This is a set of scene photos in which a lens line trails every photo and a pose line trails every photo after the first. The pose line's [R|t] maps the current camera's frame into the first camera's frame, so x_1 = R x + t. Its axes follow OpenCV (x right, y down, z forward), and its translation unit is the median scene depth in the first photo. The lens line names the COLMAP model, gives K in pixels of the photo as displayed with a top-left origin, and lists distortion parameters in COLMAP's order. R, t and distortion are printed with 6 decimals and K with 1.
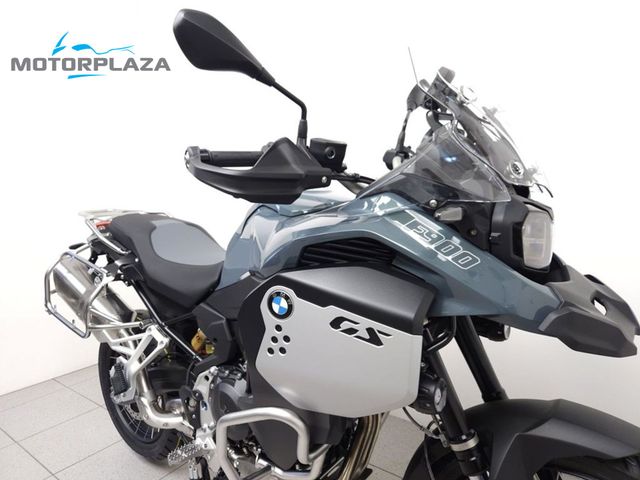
lens RADIAL K [[428.7, 0, 317.7], [0, 428.7, 229.5], [0, 0, 1]] dist [0.038916, -0.001275]
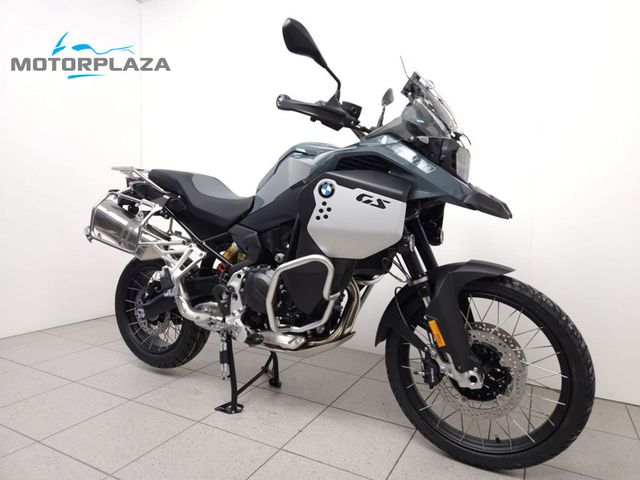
lens RADIAL K [[444.9, 0, 320.0], [0, 444.9, 240.0], [0, 0, 1]] dist [0.045584, -0.001542]
pose [[0.981895, 0.055931, 0.180979, -0.411207], [-0.044826, 0.996886, -0.064878, 0.476470], [-0.184044, 0.055591, 0.981345, -0.732925]]
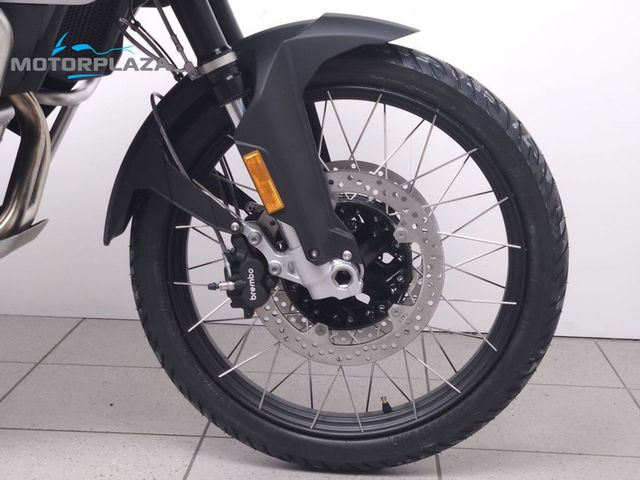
lens RADIAL K [[1292.3, 0, 320.0], [0, 1292.3, 240.0], [0, 0, 1]] dist [-0.004871, 0.096705]
pose [[0.824449, -0.036768, 0.564740, -0.788293], [0.014664, 0.998940, 0.043629, 0.716358], [-0.565746, -0.027688, 0.824115, -0.934877]]
